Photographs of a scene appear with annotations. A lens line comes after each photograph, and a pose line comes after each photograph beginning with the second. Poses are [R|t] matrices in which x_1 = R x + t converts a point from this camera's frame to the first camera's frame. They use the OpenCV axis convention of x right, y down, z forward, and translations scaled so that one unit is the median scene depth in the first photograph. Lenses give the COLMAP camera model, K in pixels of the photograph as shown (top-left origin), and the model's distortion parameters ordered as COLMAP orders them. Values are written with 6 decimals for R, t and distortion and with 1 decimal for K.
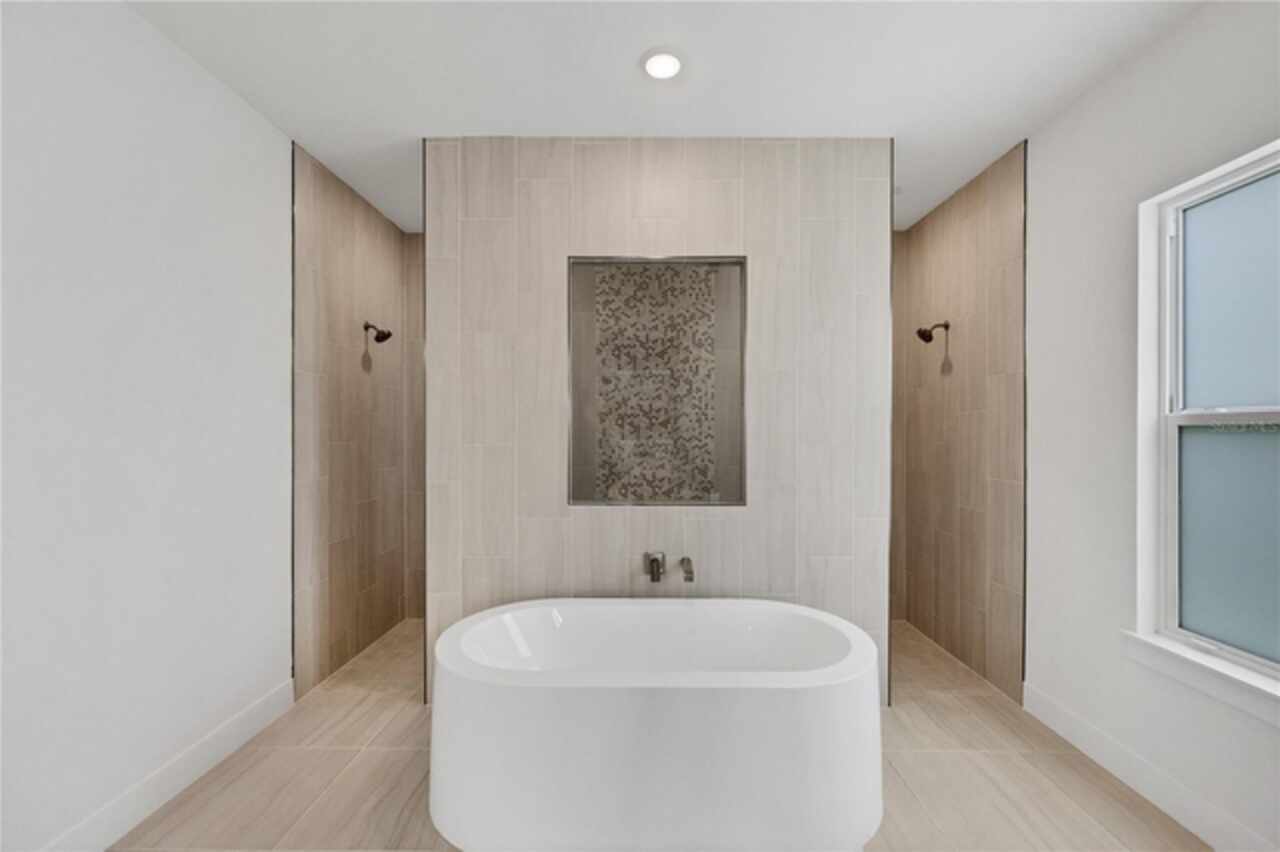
lens RADIAL K [[541.4, 0, 642.6], [0, 541.4, 434.1], [0, 0, 1]] dist [0.000675, -0.000126]
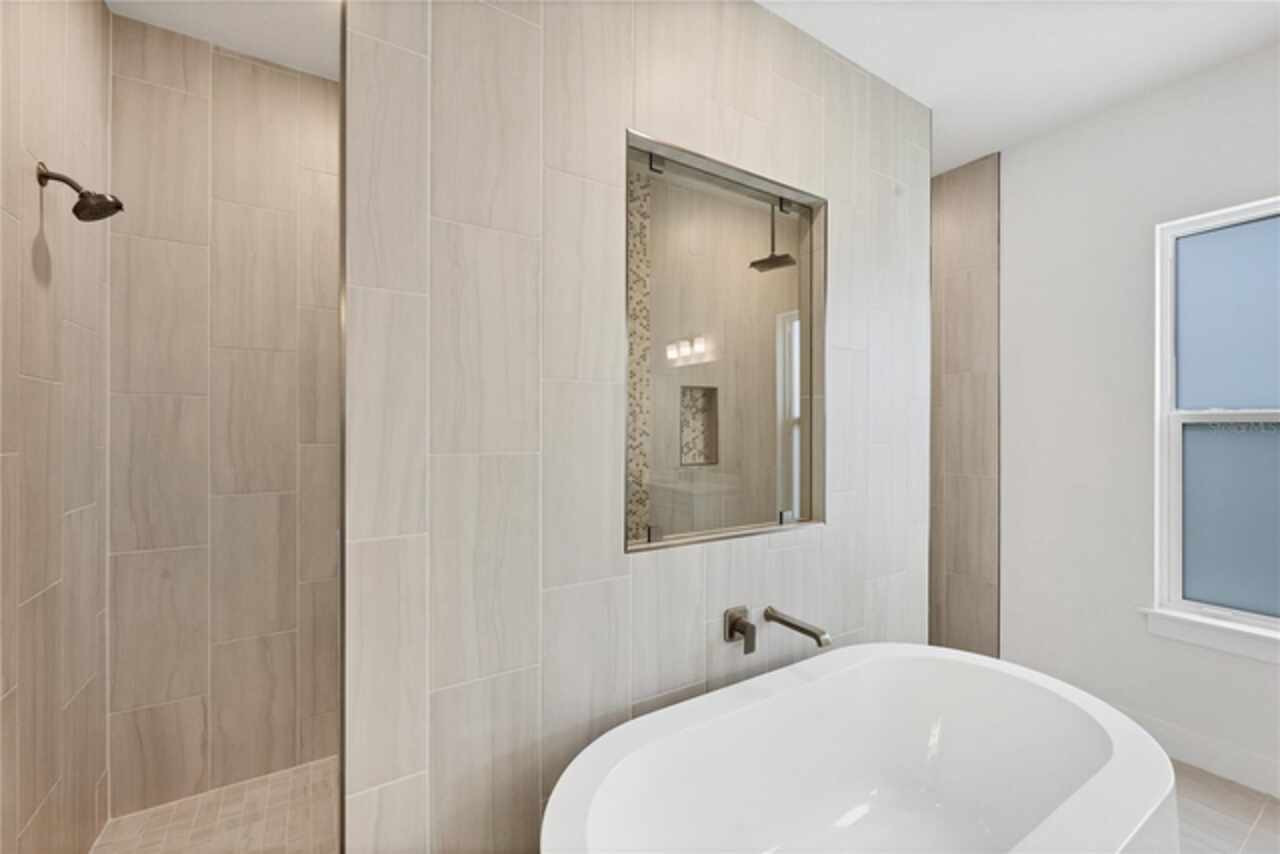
lens RADIAL K [[531.5, 0, 640.0], [0, 531.5, 427.0], [0, 0, 1]] dist [0.000044, -0.000215]
pose [[0.835291, 0.001524, 0.549806, -0.307686], [0.001119, 0.999989, -0.004472, -0.002260], [-0.549807, 0.004350, 0.835281, 0.357780]]
